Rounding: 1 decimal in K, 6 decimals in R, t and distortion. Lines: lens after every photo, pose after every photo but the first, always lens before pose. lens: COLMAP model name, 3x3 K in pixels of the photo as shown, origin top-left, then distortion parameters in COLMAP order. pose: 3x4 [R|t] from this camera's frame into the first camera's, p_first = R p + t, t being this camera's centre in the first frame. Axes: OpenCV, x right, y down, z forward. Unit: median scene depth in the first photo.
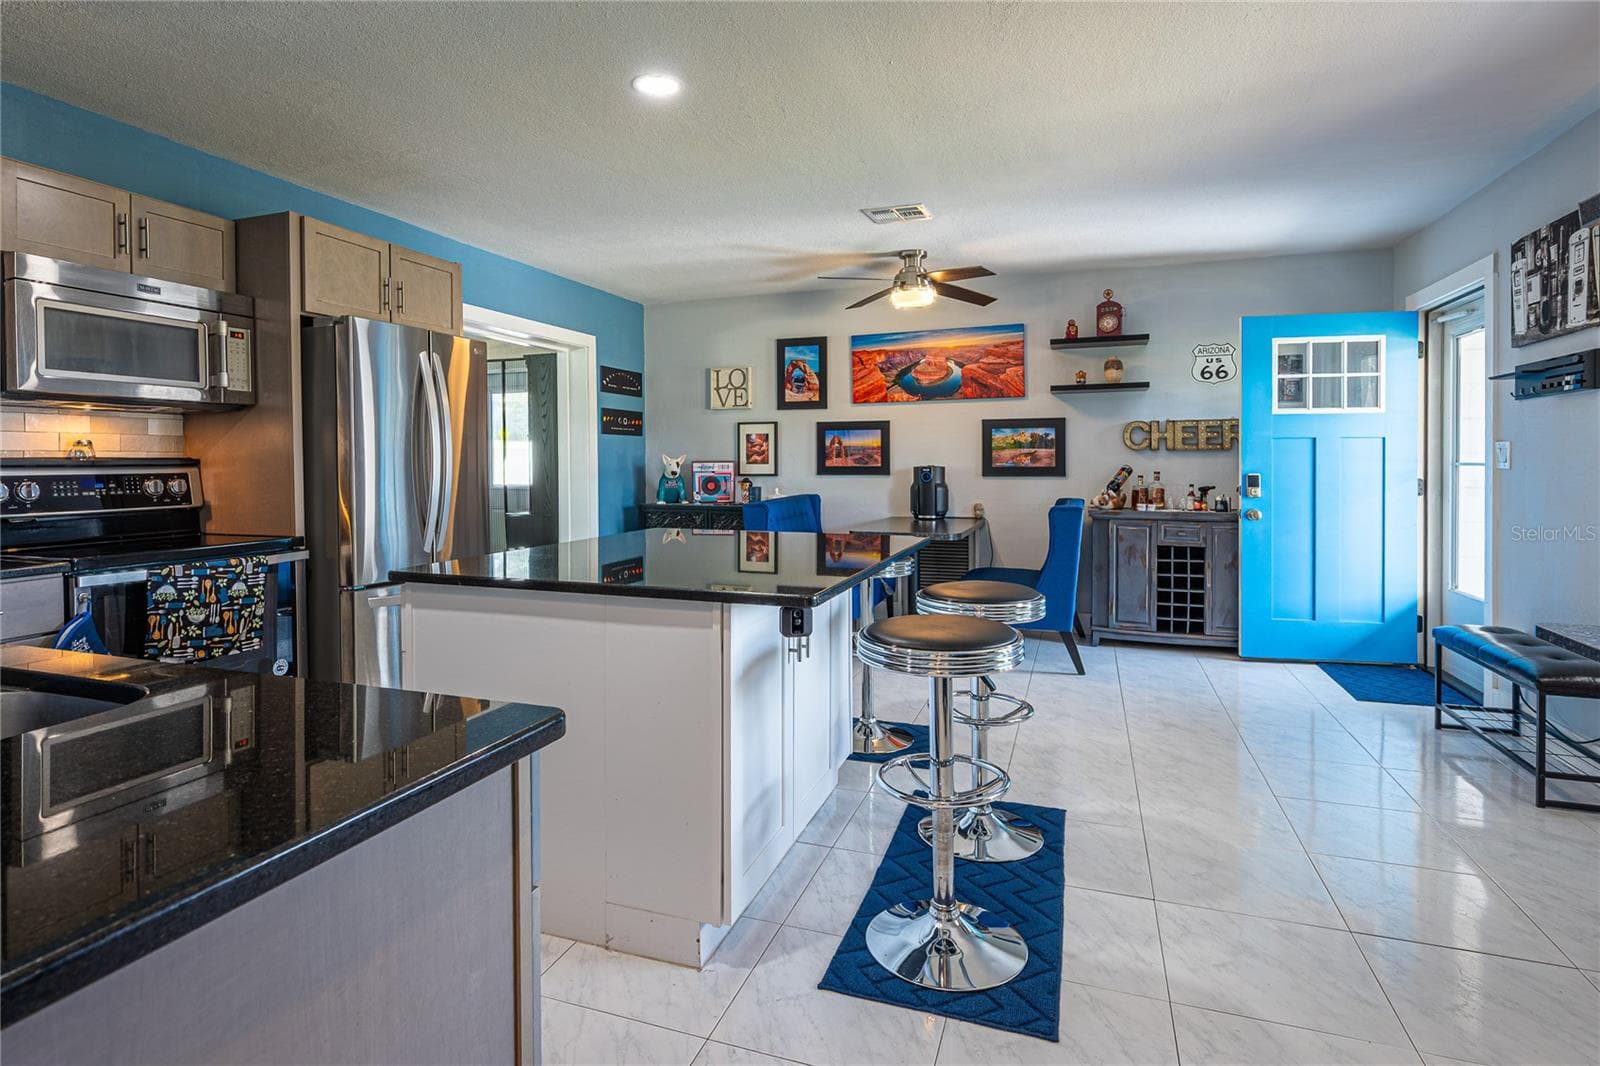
lens RADIAL K [[813.7, 0, 801.2], [0, 813.7, 466.5], [0, 0, 1]] dist [0.001806, 0.000318]
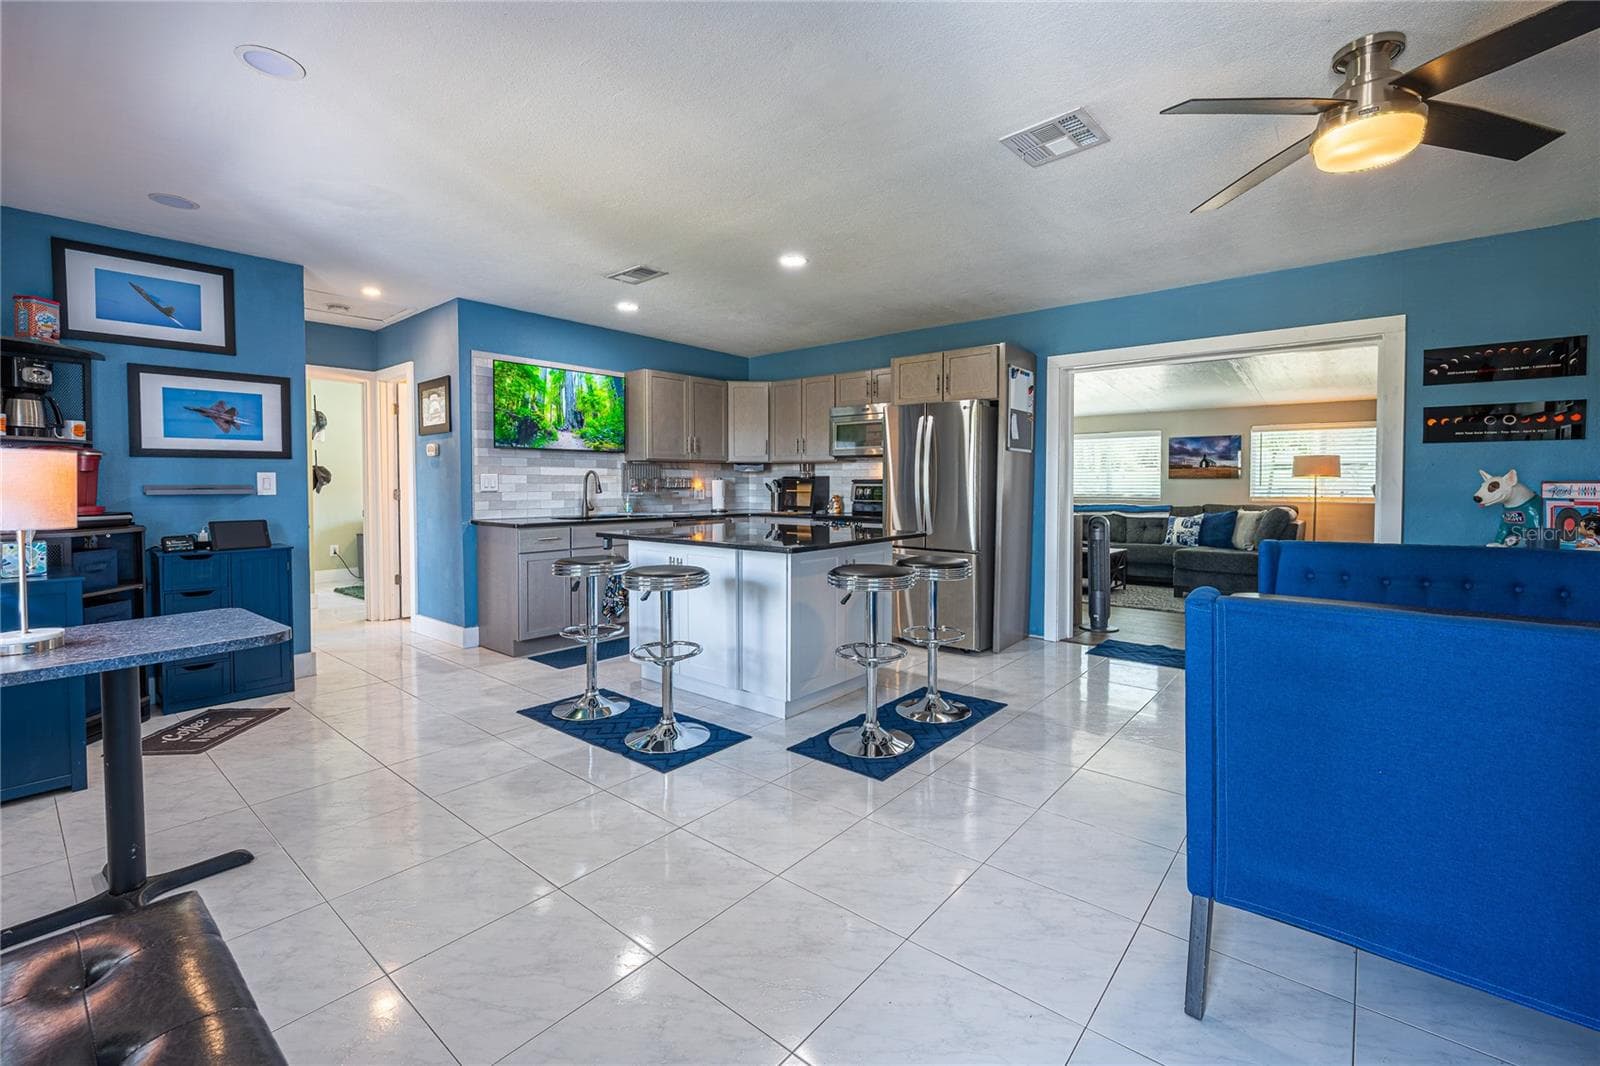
lens RADIAL K [[683.8, 0, 799.5], [0, 683.8, 499.4], [0, 0, 1]] dist [-0.000579, 0.000000]
pose [[-0.348705, 0.027543, -0.936828, 0.536083], [-0.003302, 0.999526, 0.030616, -0.006417], [0.937227, 0.013769, -0.348449, 0.691560]]
